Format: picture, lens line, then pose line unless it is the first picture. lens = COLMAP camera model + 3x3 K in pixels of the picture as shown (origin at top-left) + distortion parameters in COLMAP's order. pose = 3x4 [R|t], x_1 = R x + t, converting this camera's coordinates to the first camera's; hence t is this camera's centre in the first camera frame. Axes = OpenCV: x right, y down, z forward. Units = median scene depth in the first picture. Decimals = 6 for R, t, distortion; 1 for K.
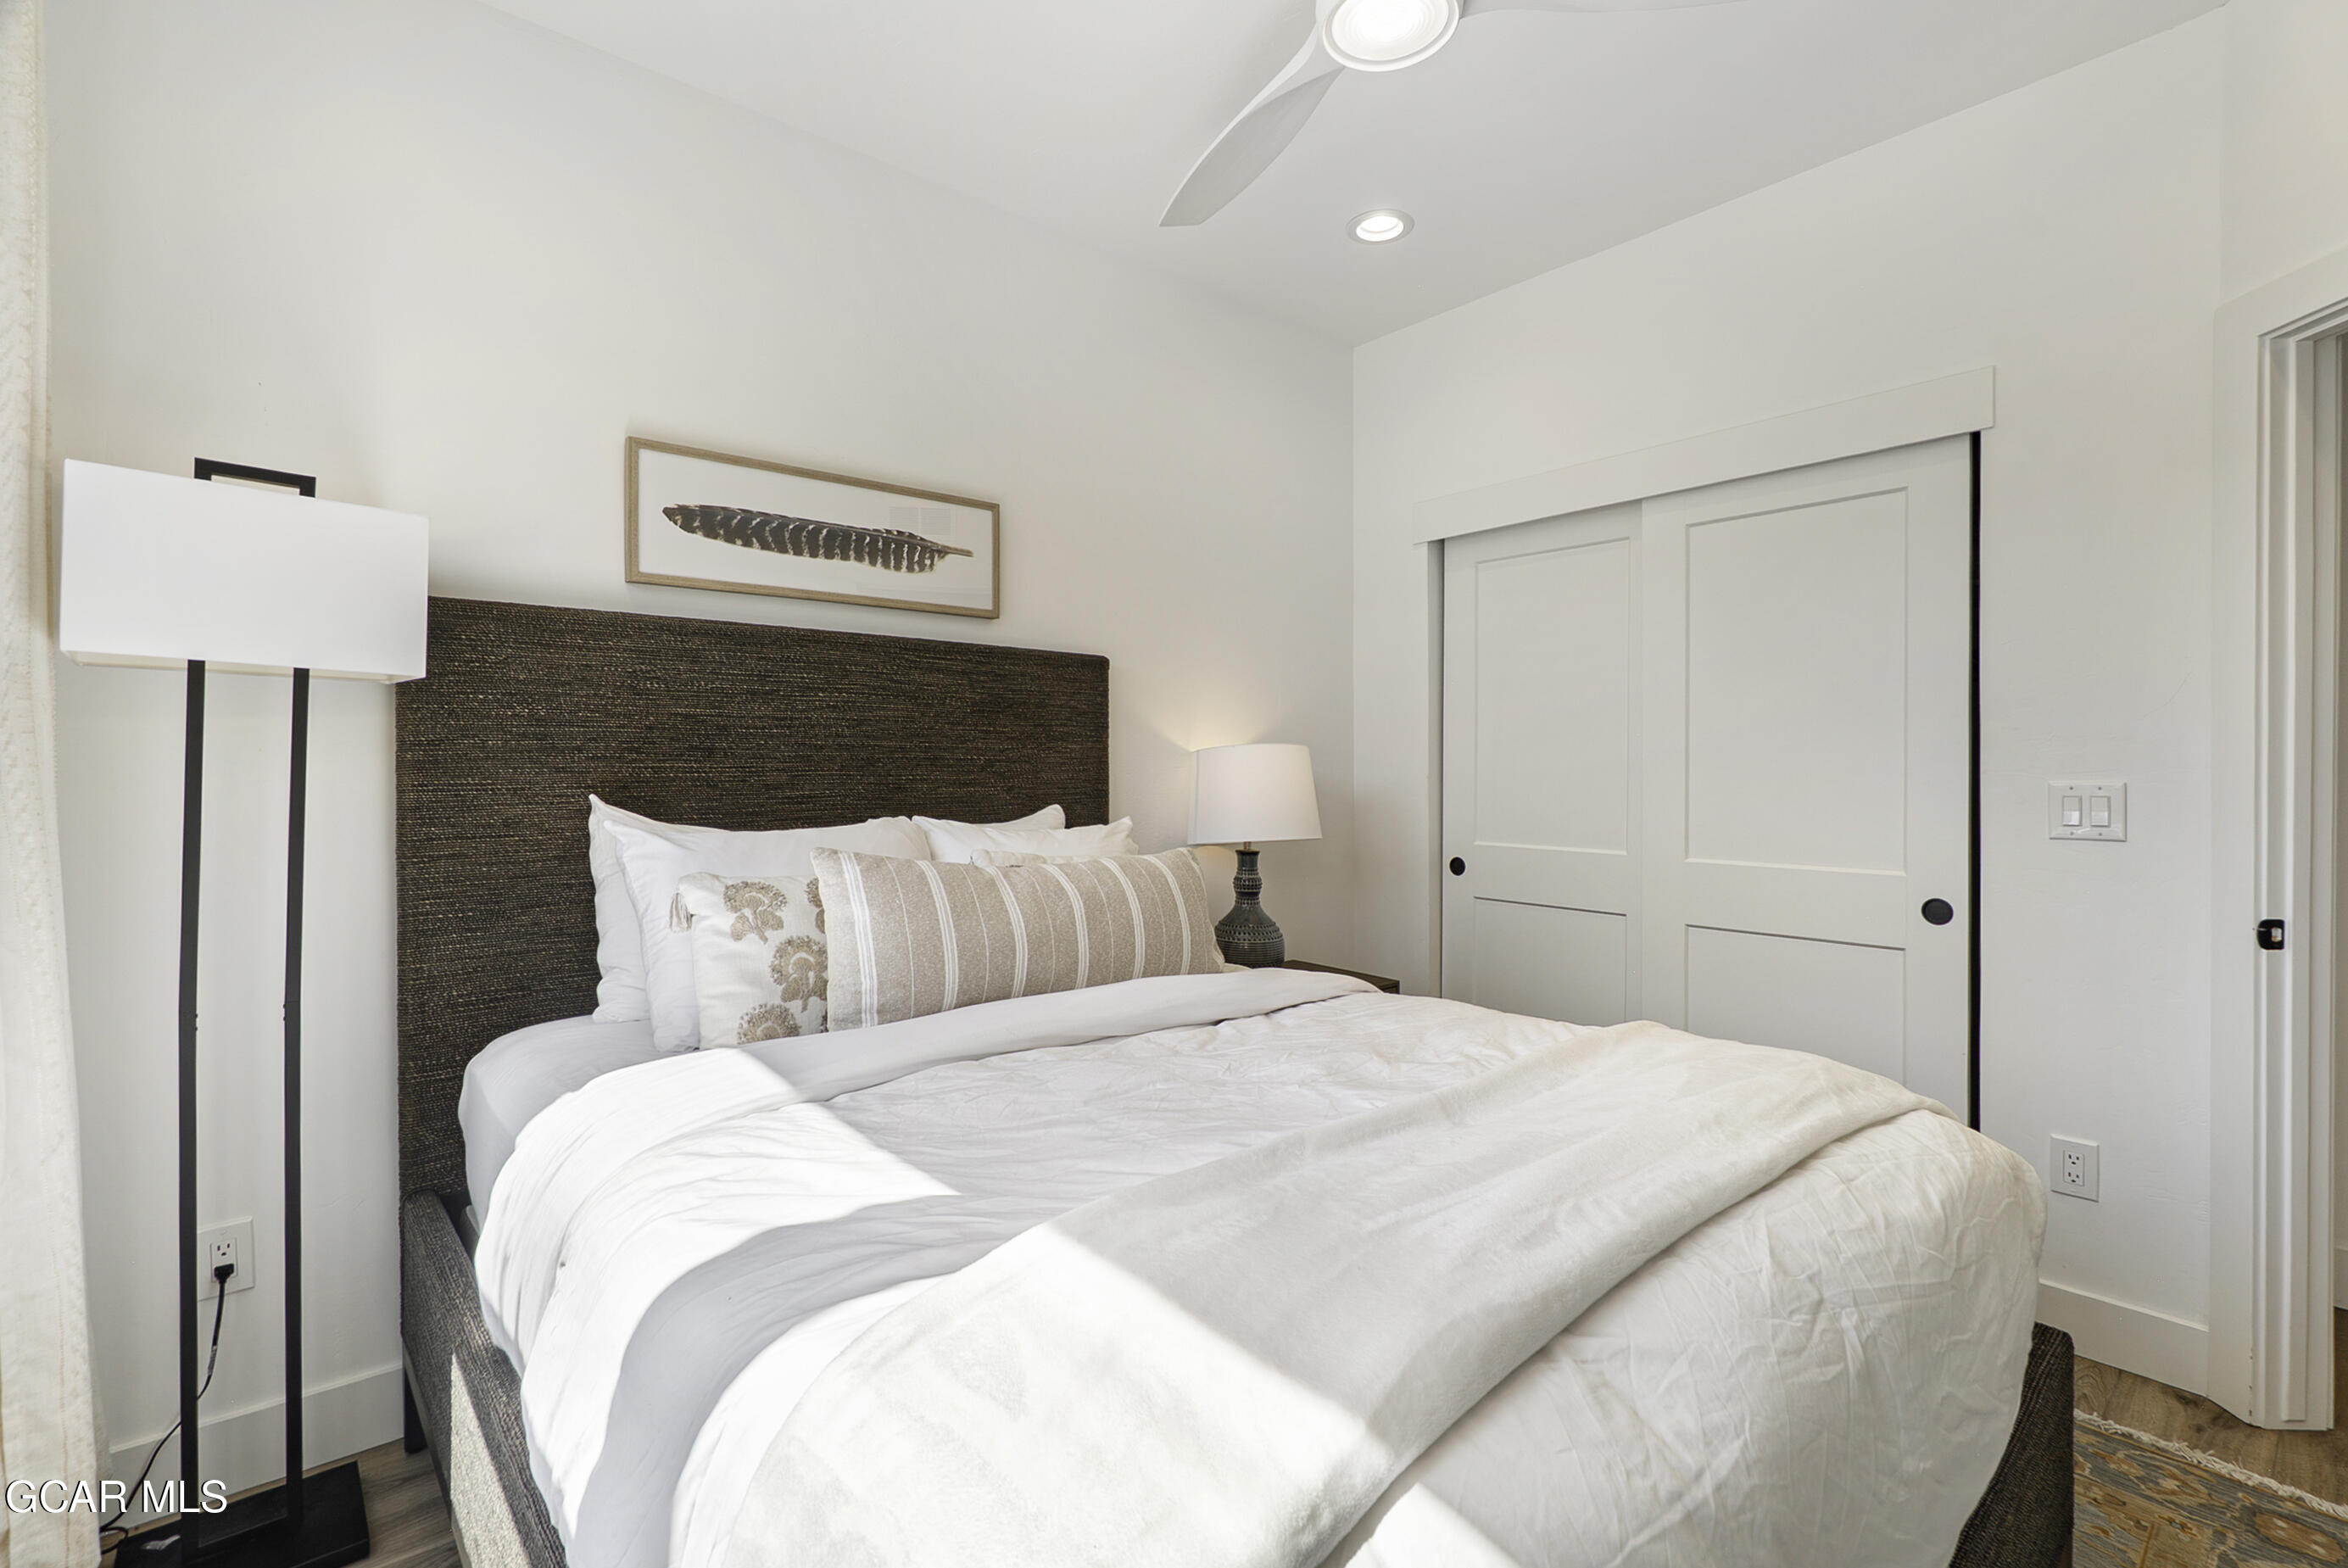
lens RADIAL K [[1037.1, 0, 1167.9], [0, 1037.1, 789.6], [0, 0, 1]] dist [-0.001437, -0.000039]
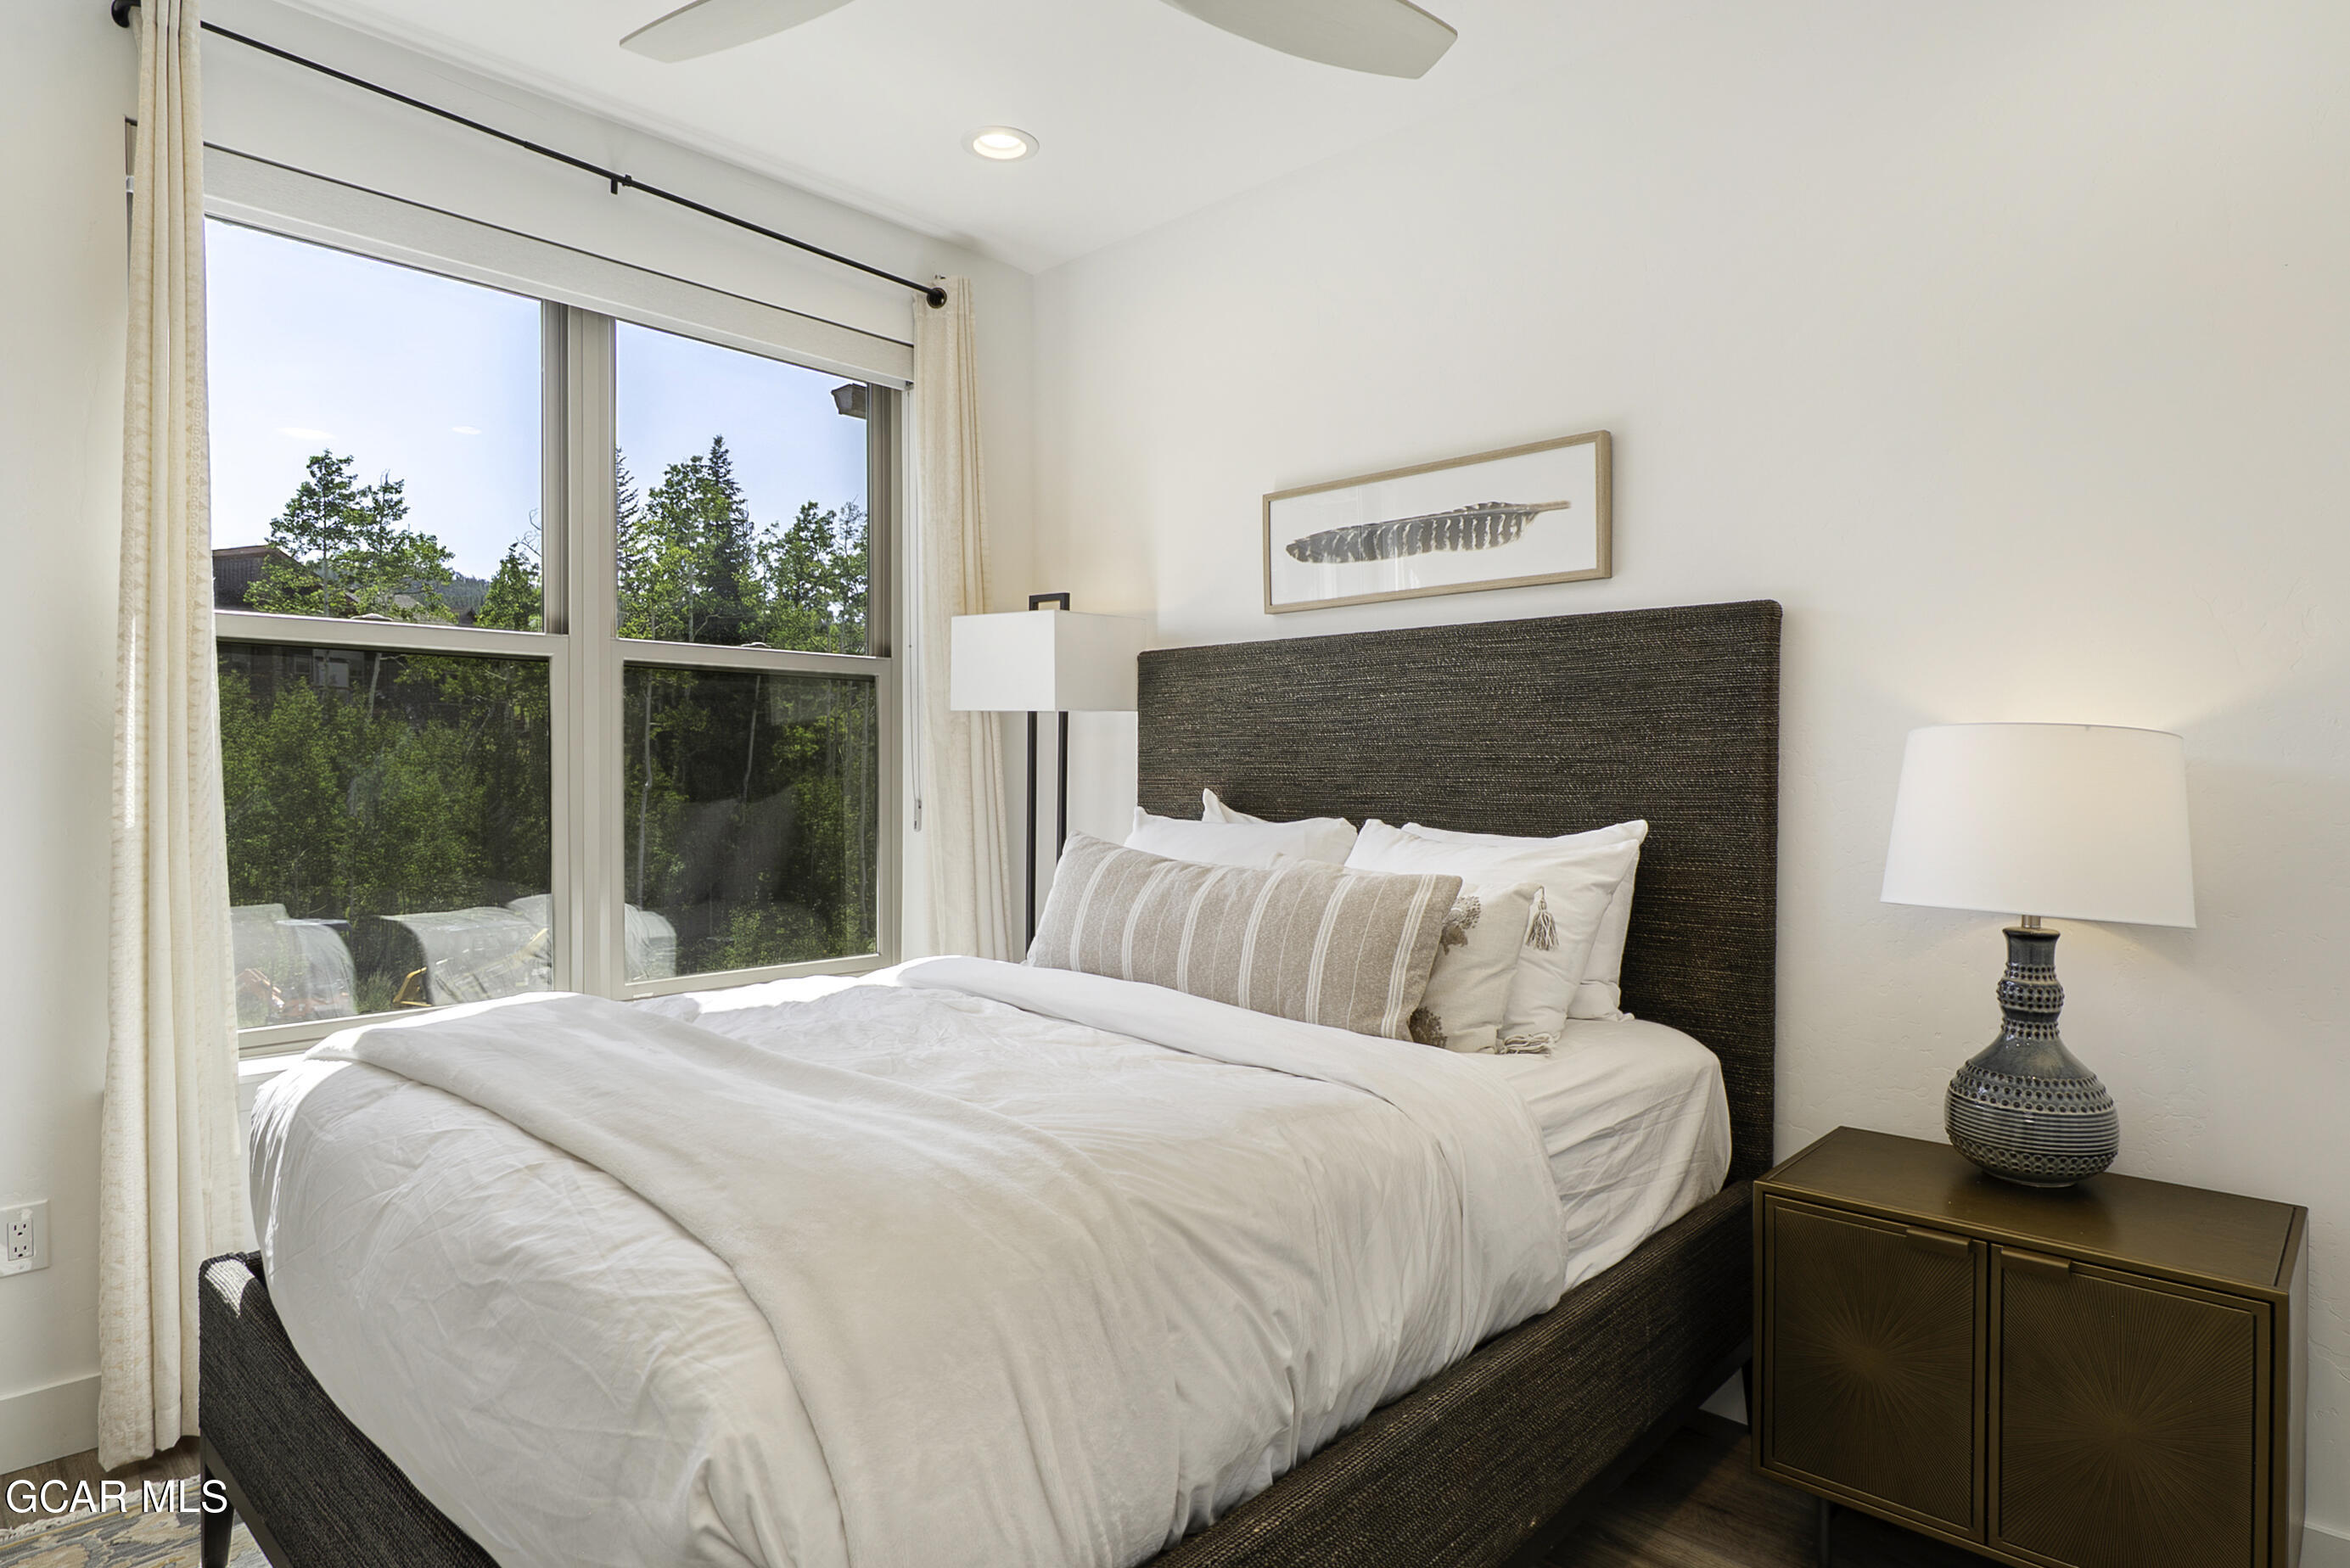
lens RADIAL K [[1321.3, 0, 1166.4], [0, 1321.3, 770.5], [0, 0, 1]] dist [-0.006022, -0.000138]
pose [[0.109807, 0.000287, -0.993953, 0.831191], [-0.025705, 0.999666, -0.002551, -0.010472], [0.993620, 0.025830, 0.109778, 0.608276]]
